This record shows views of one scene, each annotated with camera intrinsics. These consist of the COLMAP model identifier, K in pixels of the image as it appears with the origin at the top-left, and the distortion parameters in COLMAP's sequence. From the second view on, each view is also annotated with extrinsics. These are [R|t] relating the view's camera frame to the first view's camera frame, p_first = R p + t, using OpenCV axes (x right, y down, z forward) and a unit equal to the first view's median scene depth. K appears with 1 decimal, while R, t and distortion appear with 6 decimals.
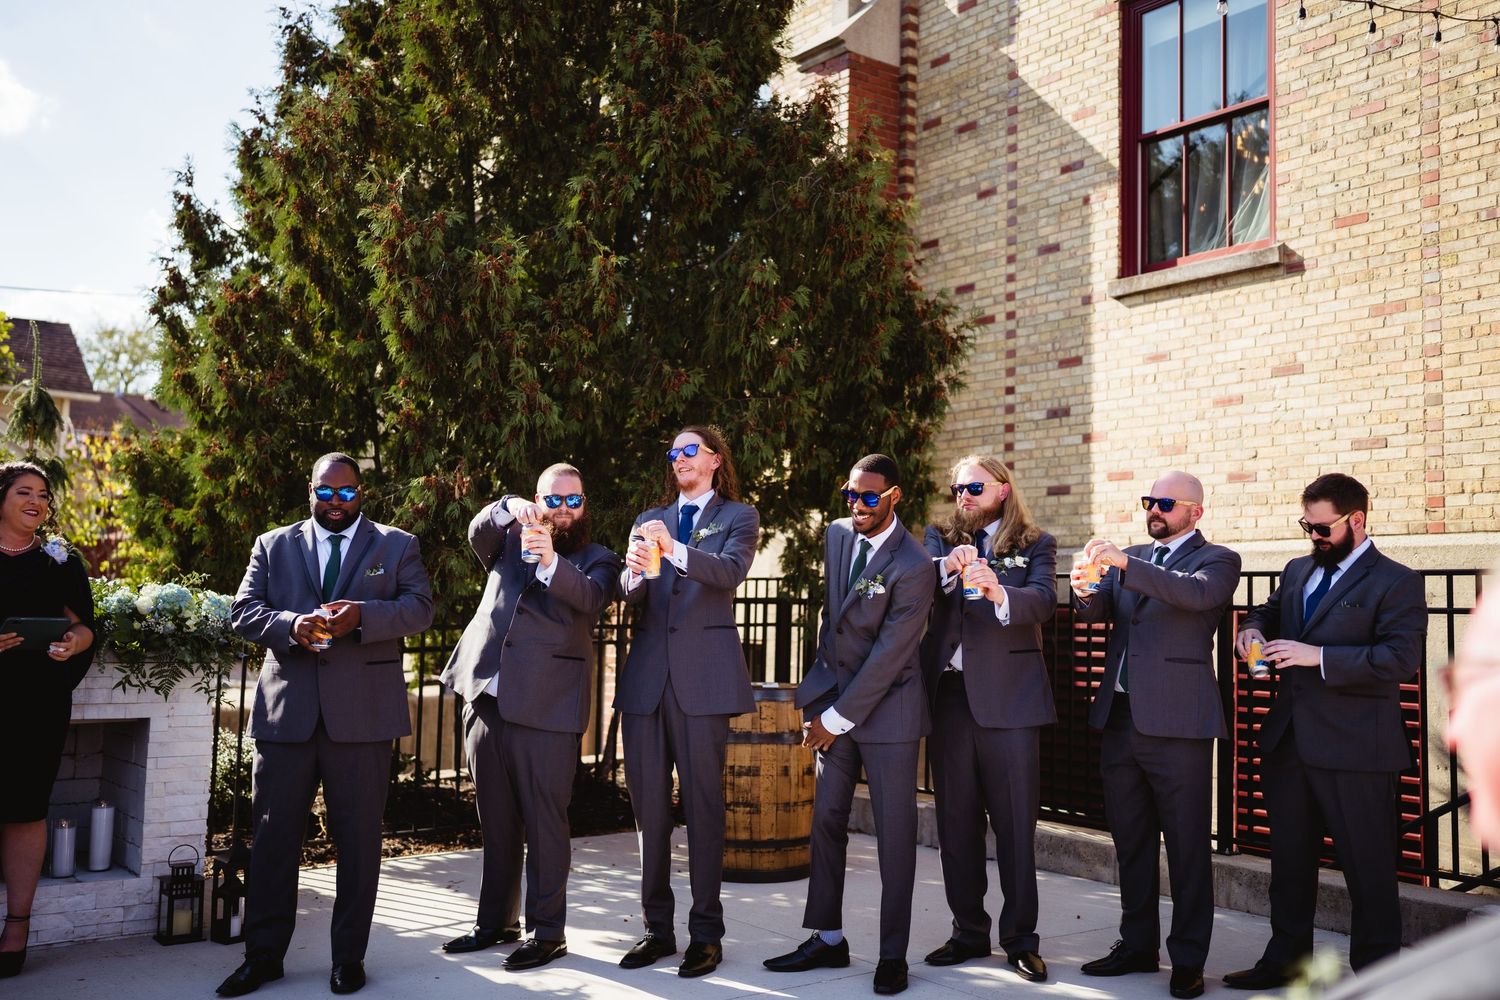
lens RADIAL K [[1424.8, 0, 746.3], [0, 1424.8, 495.6], [0, 0, 1]] dist [-0.032806, 0.123472]
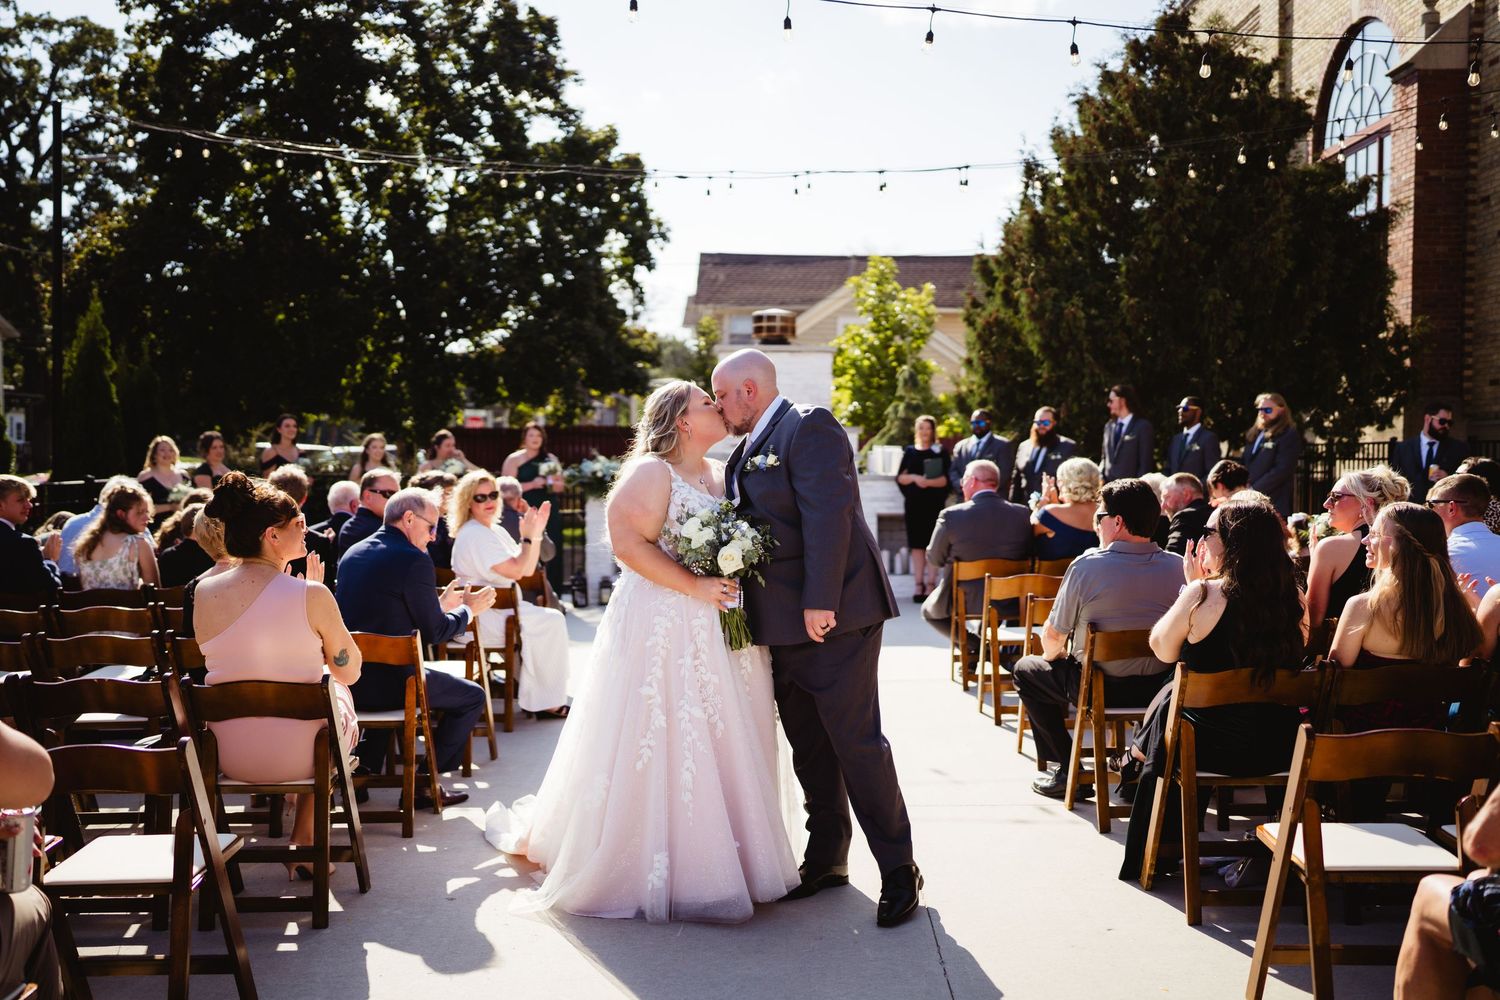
lens RADIAL K [[1424.8, 0, 746.3], [0, 1424.8, 495.6], [0, 0, 1]] dist [-0.032806, 0.123472]
pose [[0.788293, -0.003286, -0.615291, 0.625071], [0.066834, 0.994526, 0.080314, -0.072485], [0.611659, -0.104433, 0.784198, -0.854747]]
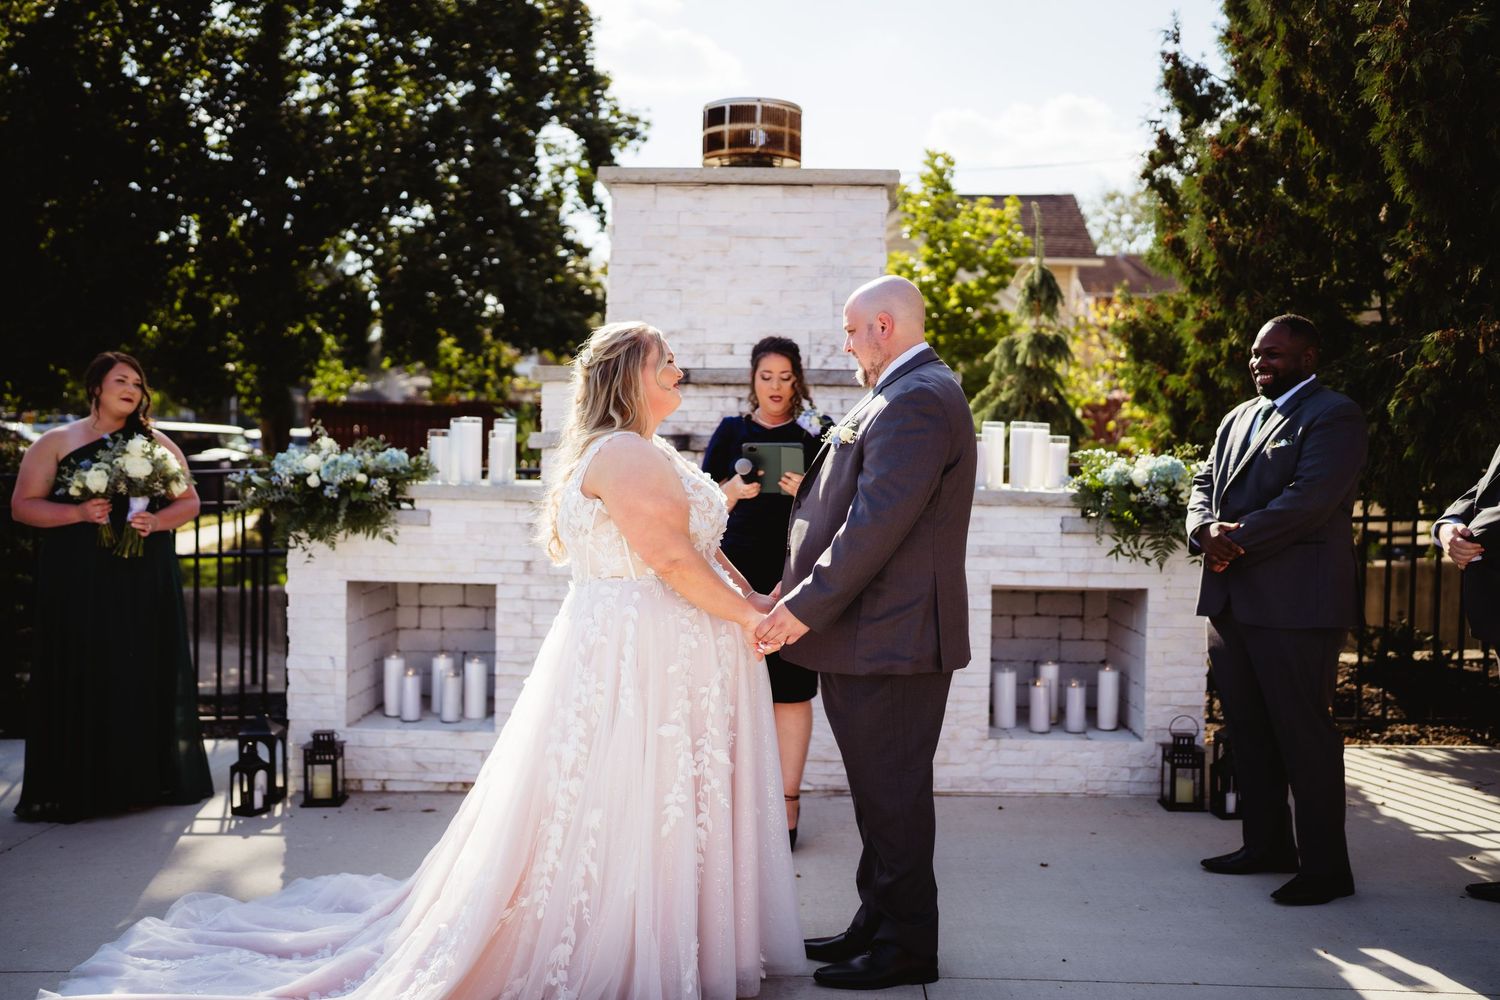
lens RADIAL K [[1424.8, 0, 746.3], [0, 1424.8, 495.6], [0, 0, 1]] dist [-0.032806, 0.123472]
pose [[0.778923, 0.012016, -0.627004, -0.005344], [0.054748, 0.994696, 0.087075, -0.010330], [0.624725, -0.102152, 0.774134, 0.032053]]
